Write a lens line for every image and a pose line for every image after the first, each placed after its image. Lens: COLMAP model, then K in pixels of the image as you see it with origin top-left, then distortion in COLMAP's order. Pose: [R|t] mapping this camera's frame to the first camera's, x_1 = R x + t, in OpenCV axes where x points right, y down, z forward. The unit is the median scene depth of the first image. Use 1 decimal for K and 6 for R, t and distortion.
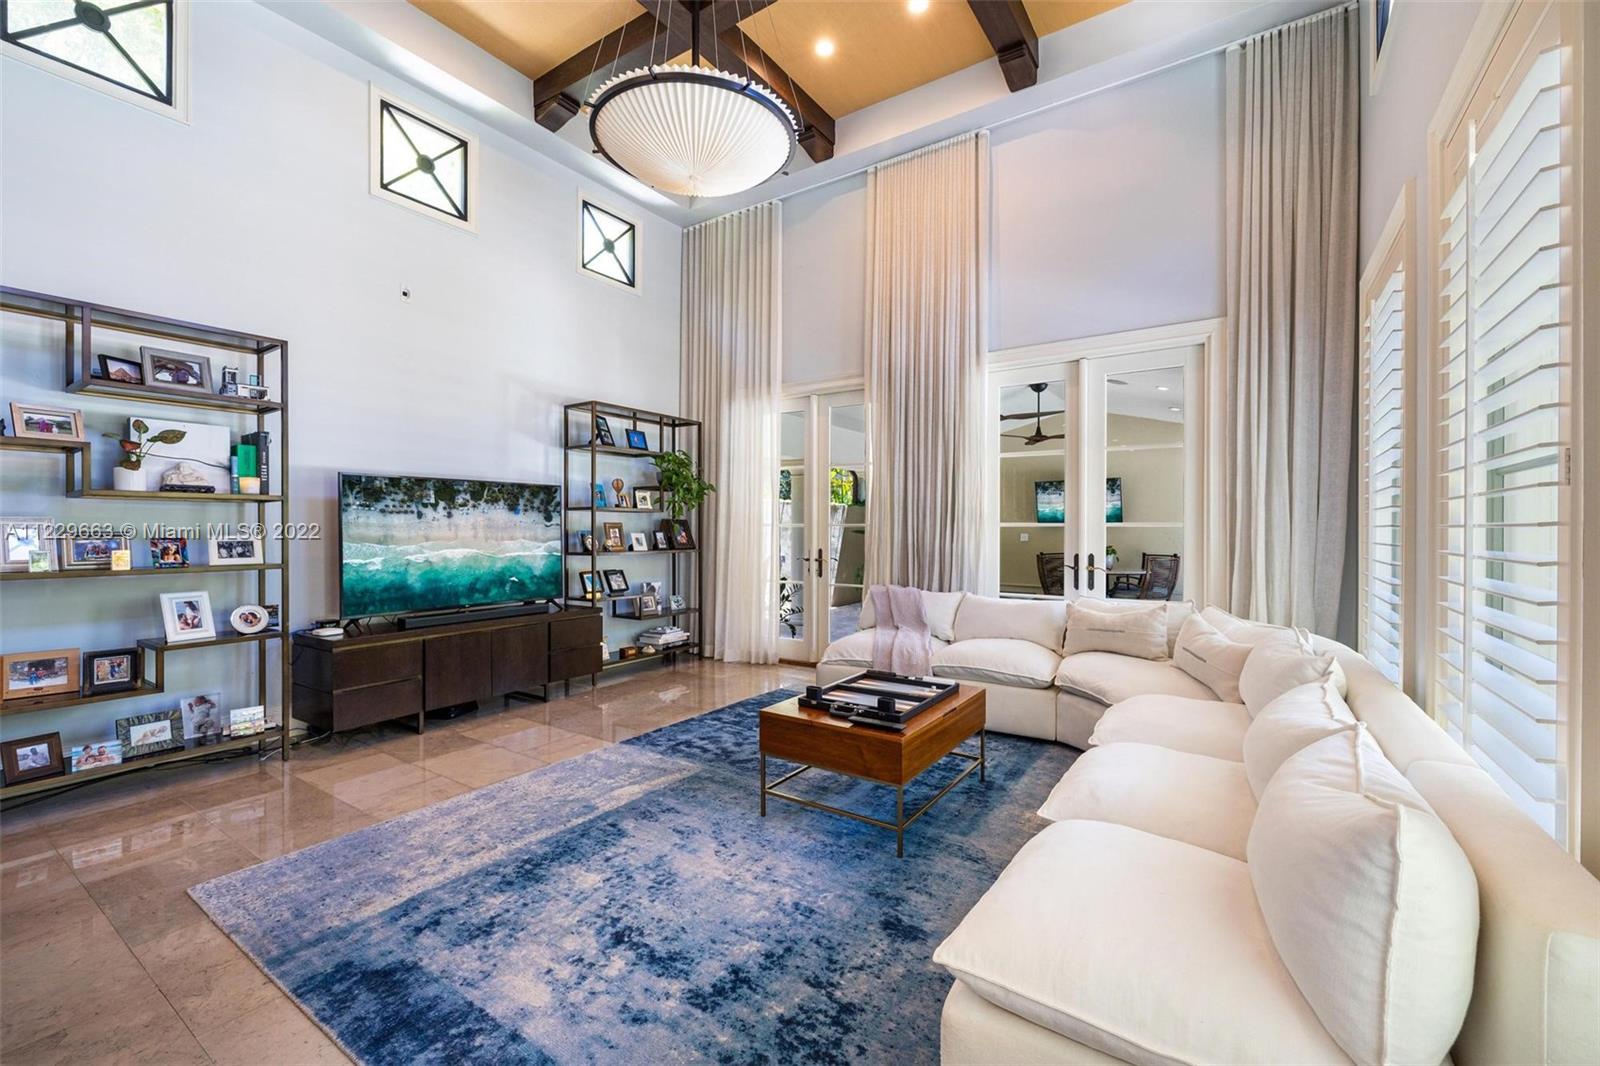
lens RADIAL K [[666.4, 0, 802.0], [0, 666.4, 525.4], [0, 0, 1]] dist [0.000296, 0.000790]
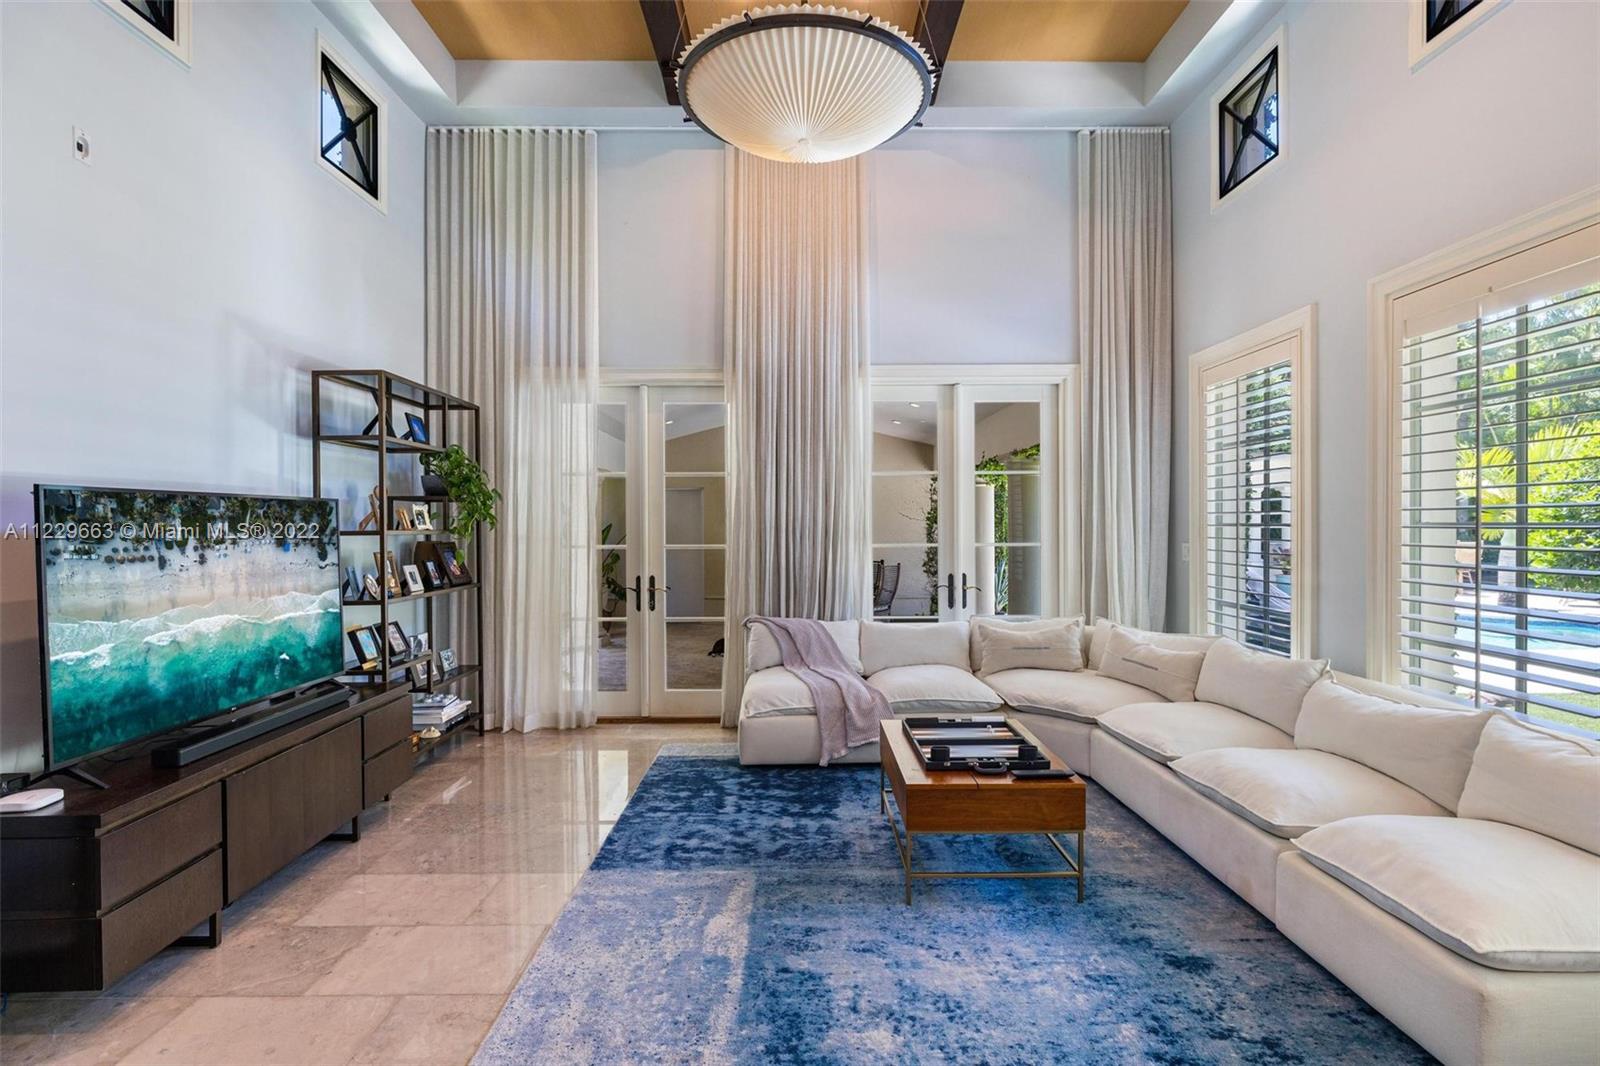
lens RADIAL K [[775.6, 0, 800.6], [0, 775.6, 525.2], [0, 0, 1]] dist [-0.002905, 0.001638]
pose [[0.824344, -0.009675, 0.566006, -0.573319], [0.004999, 0.999939, 0.009812, -0.056447], [-0.566067, -0.005259, 0.824343, 0.185753]]
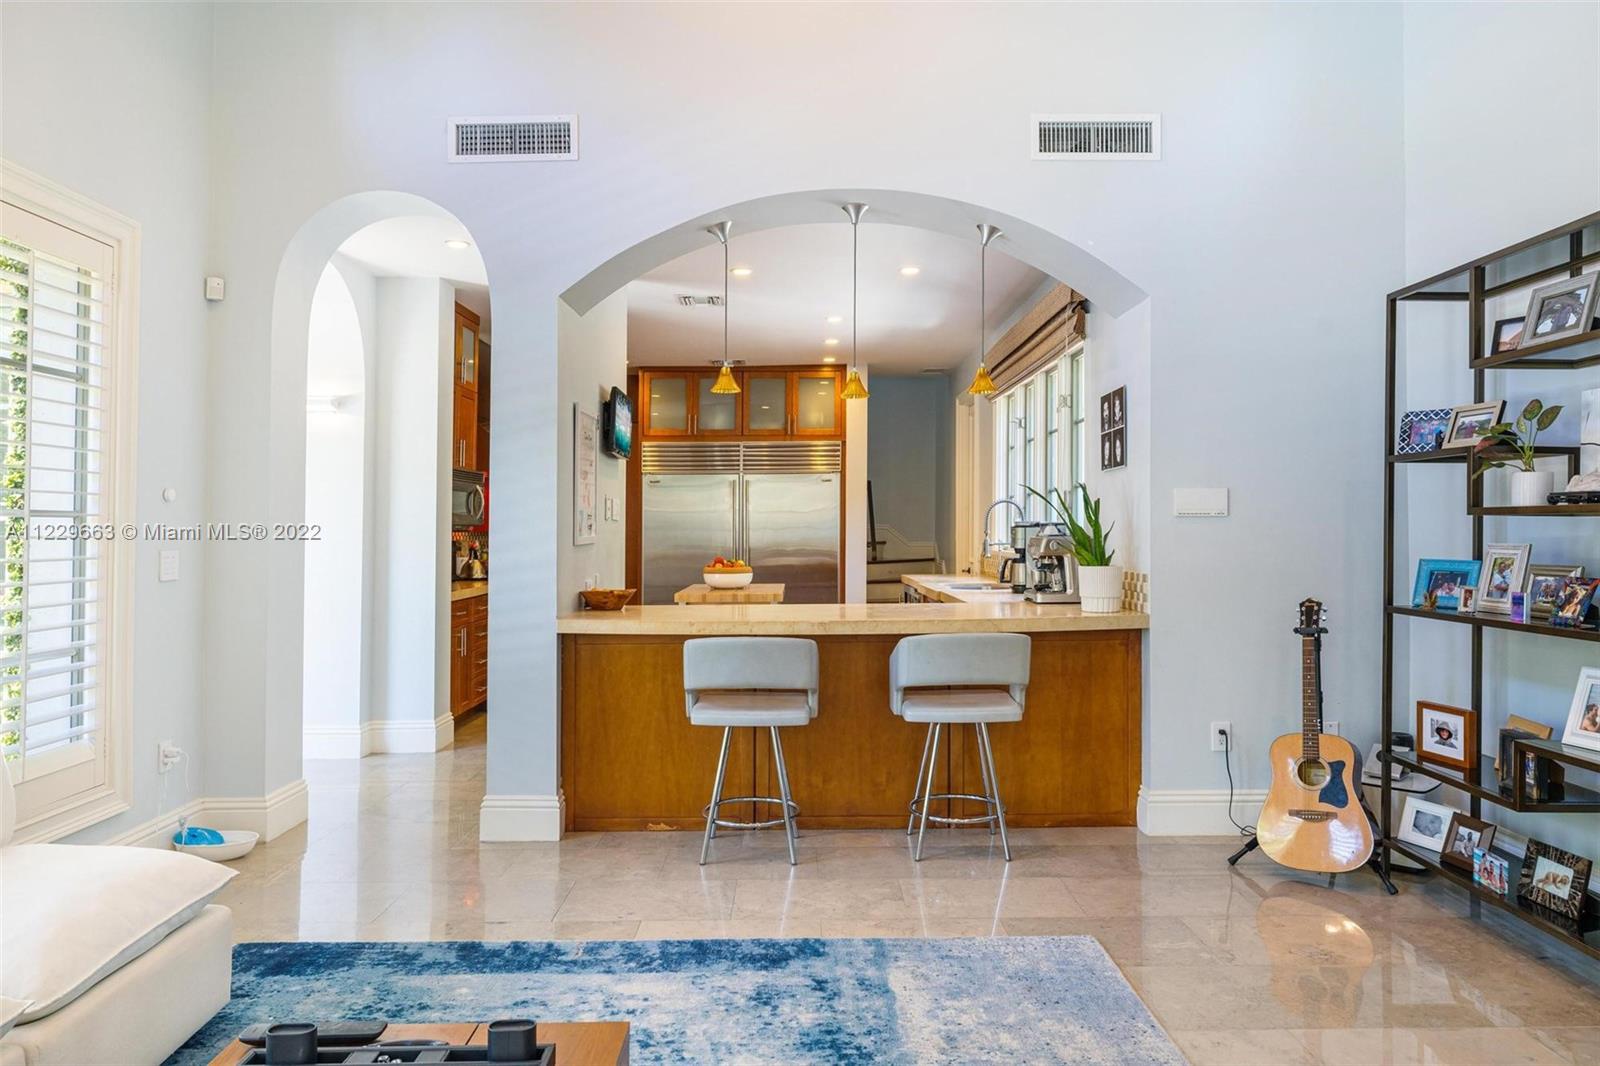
lens RADIAL K [[1047.8, 0, 806.8], [0, 1047.8, 529.7], [0, 0, 1]] dist [0.008978, -0.000273]
pose [[-0.820451, 0.003009, -0.571708, 0.167200], [0.006232, 0.999974, -0.003682, -0.021549], [0.571682, -0.006584, -0.820449, 1.229173]]
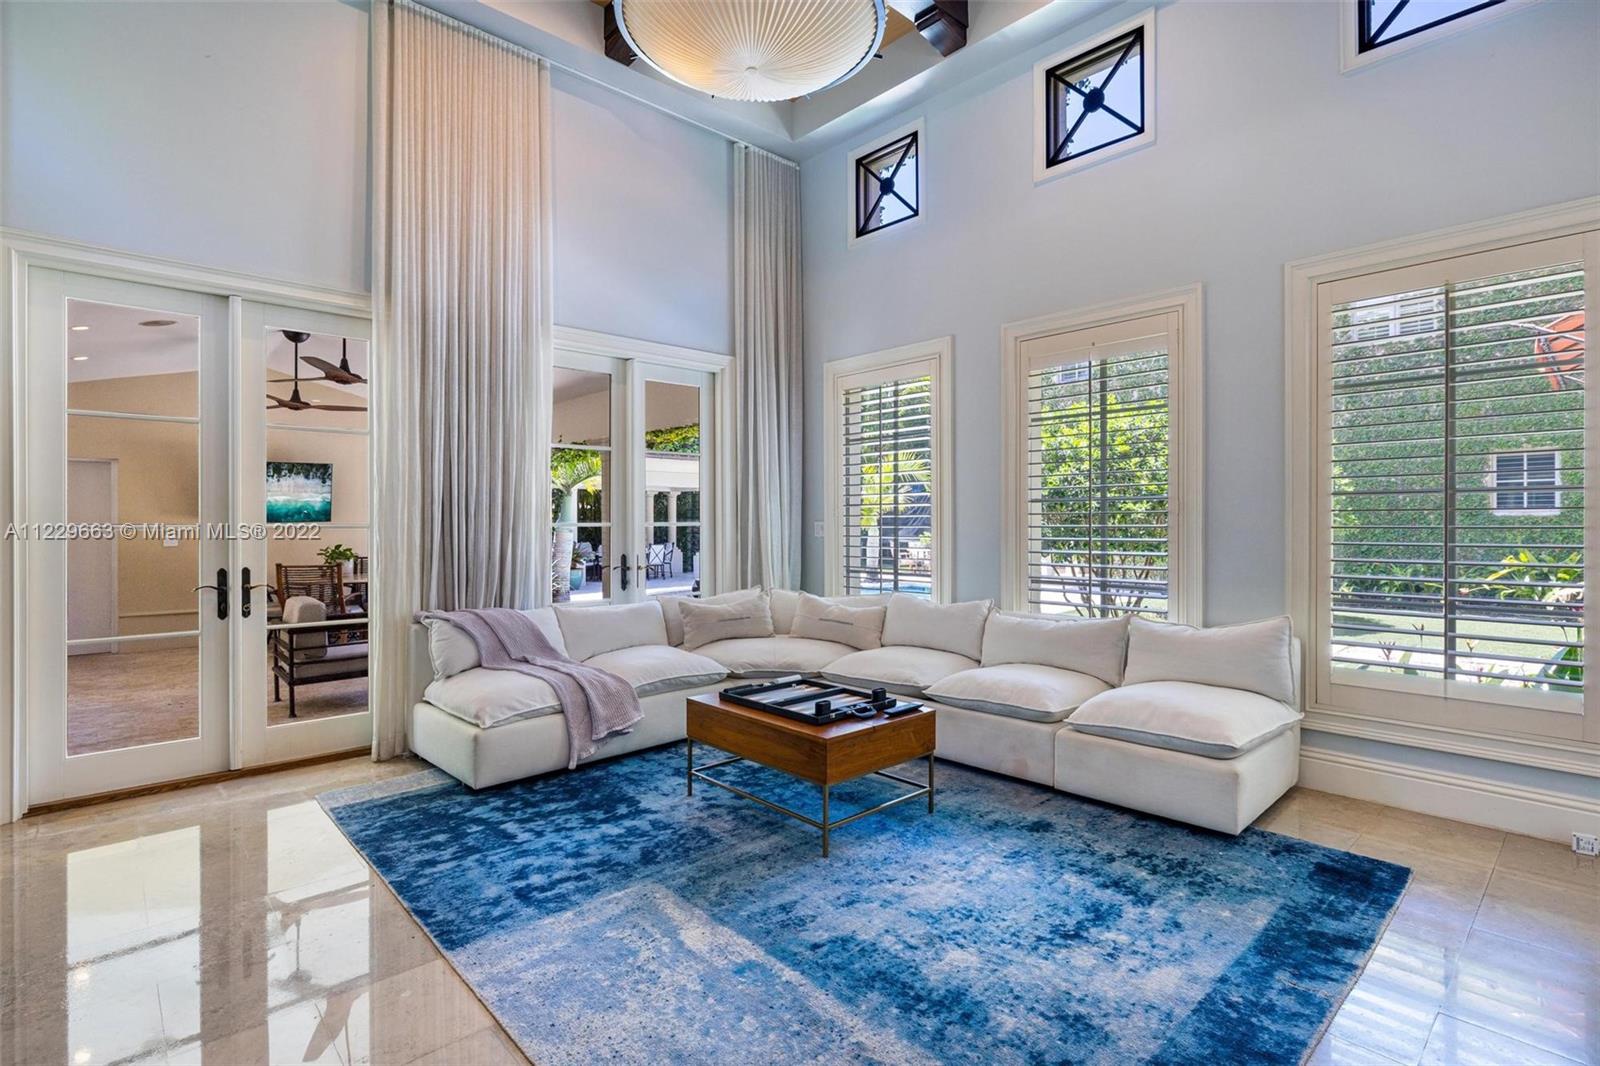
lens RADIAL K [[775.6, 0, 799.5], [0, 775.6, 521.4], [0, 0, 1]] dist [-0.002905, 0.001638]
pose [[0.224616, -0.002873, 0.974443, -0.824698], [-0.001016, 0.999994, 0.003183, -0.012680], [-0.974447, -0.001705, 0.224612, 0.614772]]
